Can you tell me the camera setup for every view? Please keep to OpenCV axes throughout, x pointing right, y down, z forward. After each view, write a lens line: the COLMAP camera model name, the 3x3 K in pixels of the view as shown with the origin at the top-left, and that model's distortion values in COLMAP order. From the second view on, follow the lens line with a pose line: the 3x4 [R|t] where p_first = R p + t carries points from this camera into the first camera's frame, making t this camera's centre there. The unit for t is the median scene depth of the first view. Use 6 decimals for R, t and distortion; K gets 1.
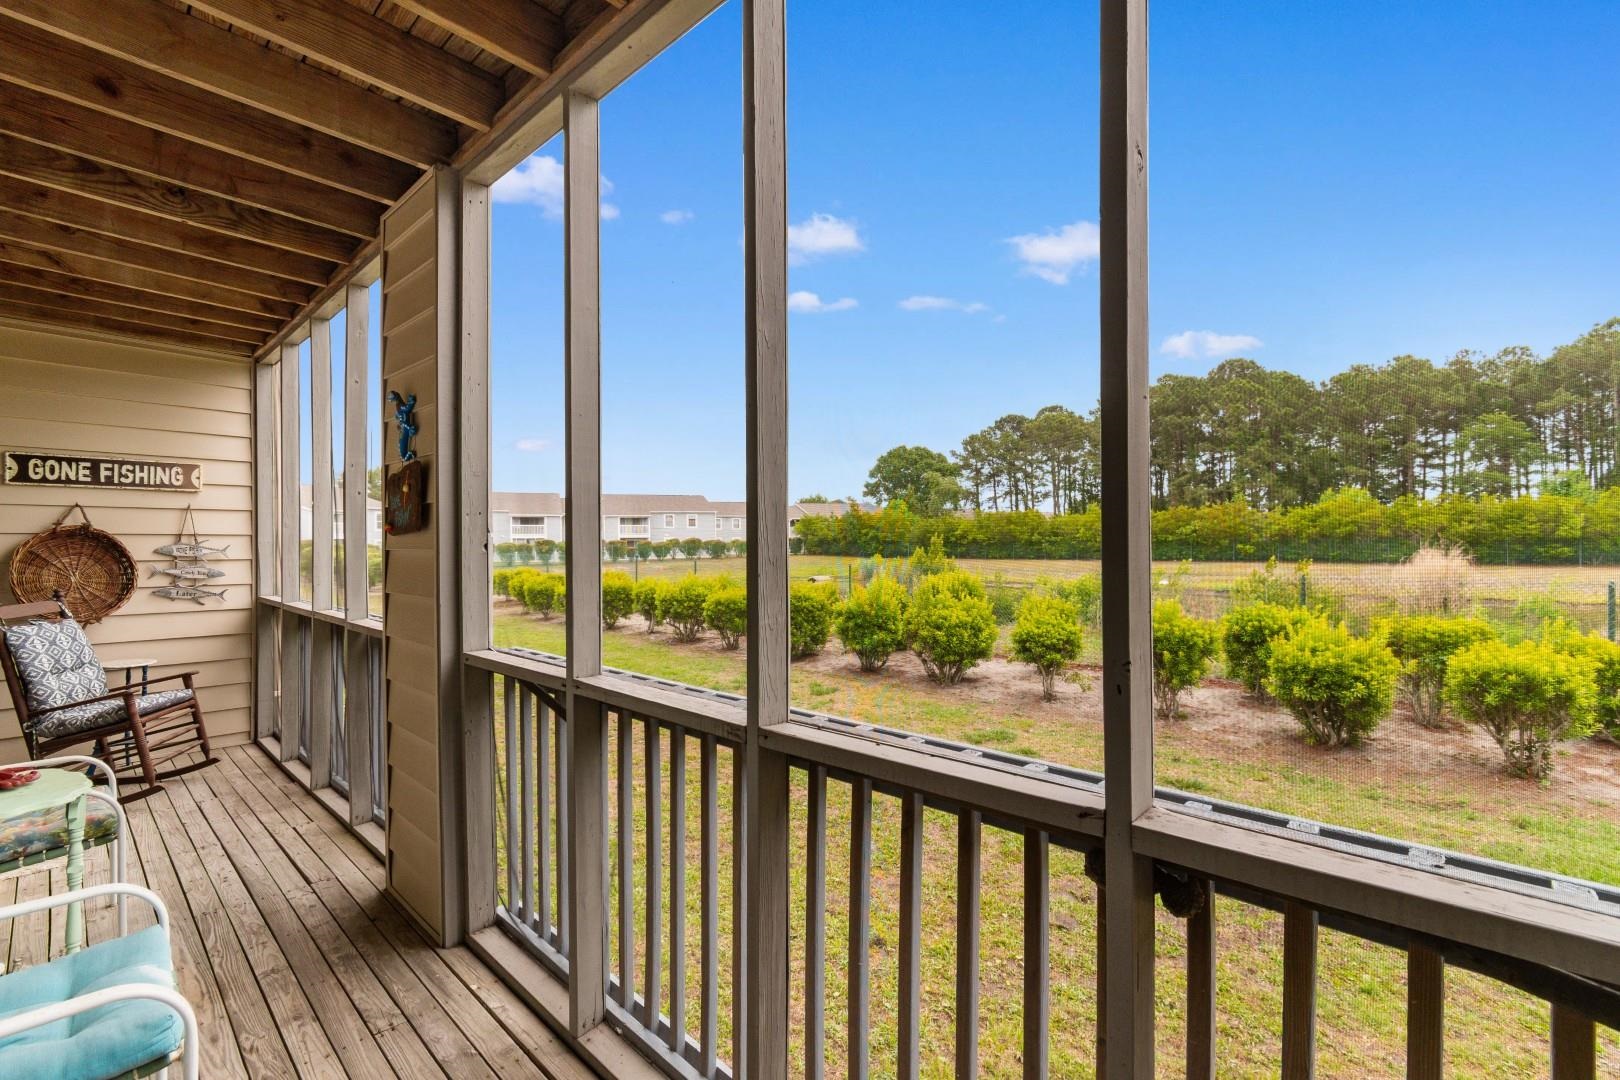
lens RADIAL K [[709.1, 0, 814.6], [0, 709.1, 537.0], [0, 0, 1]] dist [0.004843, -0.002594]
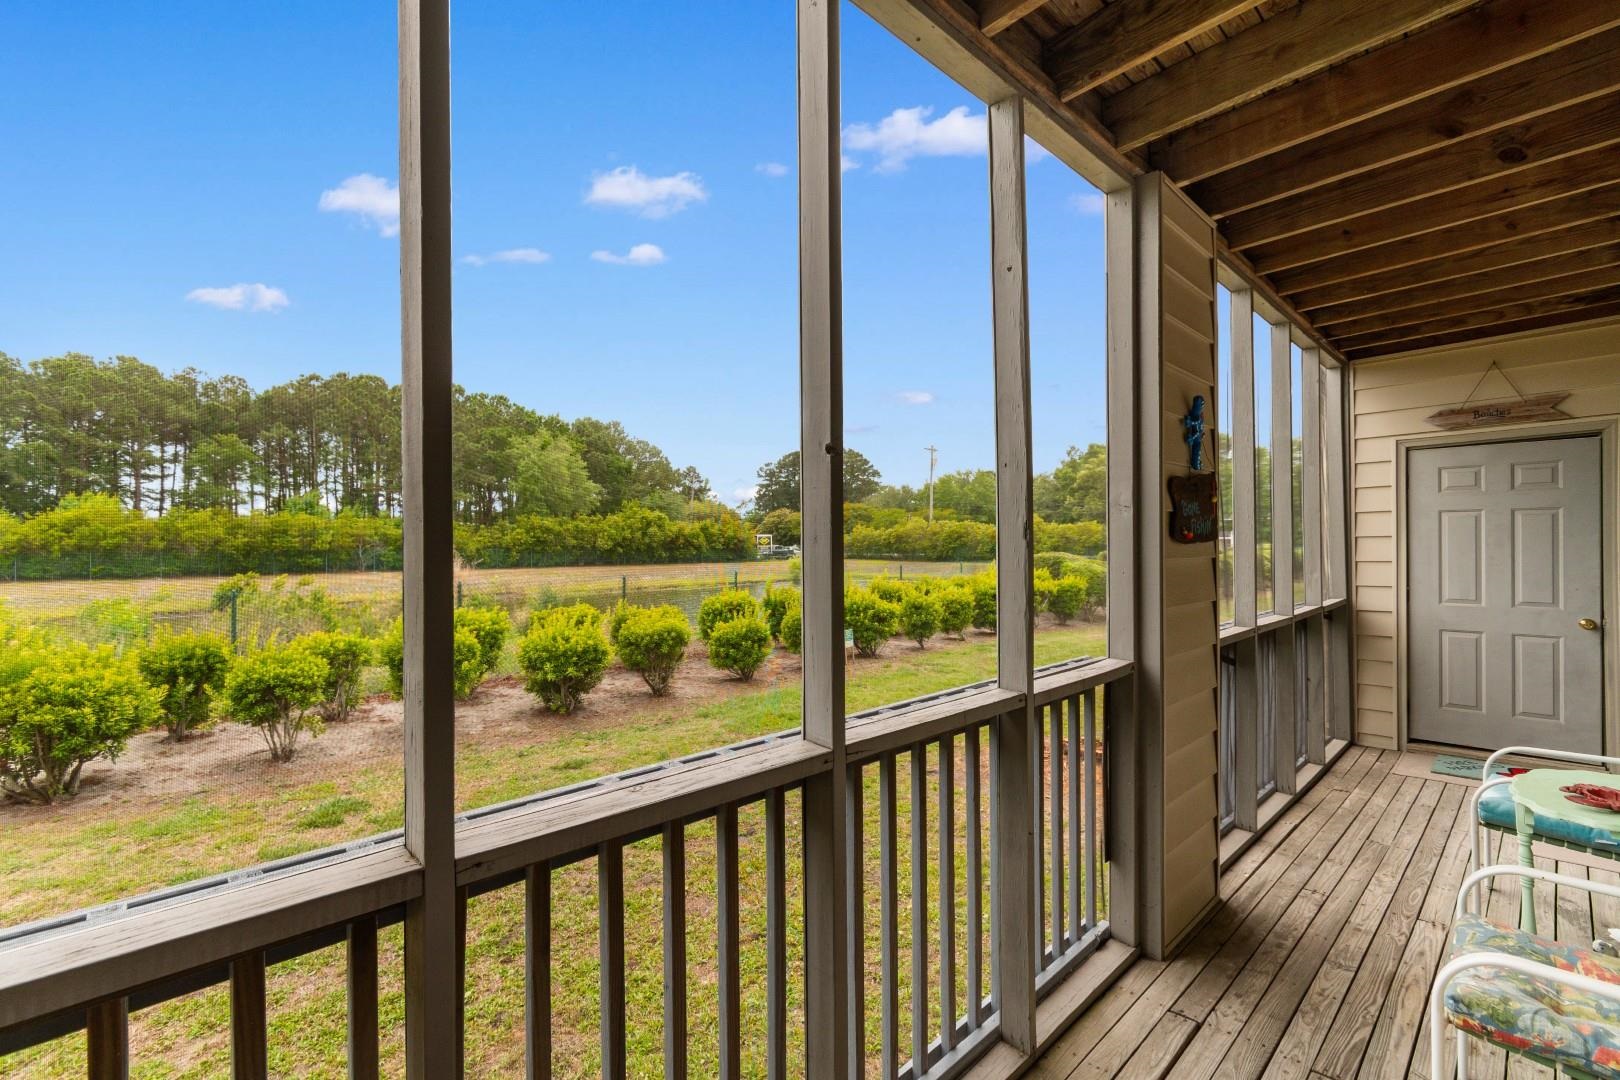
lens RADIAL K [[709.1, 0, 808.4], [0, 709.1, 544.1], [0, 0, 1]] dist [0.004843, -0.002594]
pose [[0.056959, 0.005858, 0.998359, -0.355892], [0.002147, 0.999980, -0.005990, 0.000215], [-0.998374, 0.002485, 0.056946, 0.330671]]
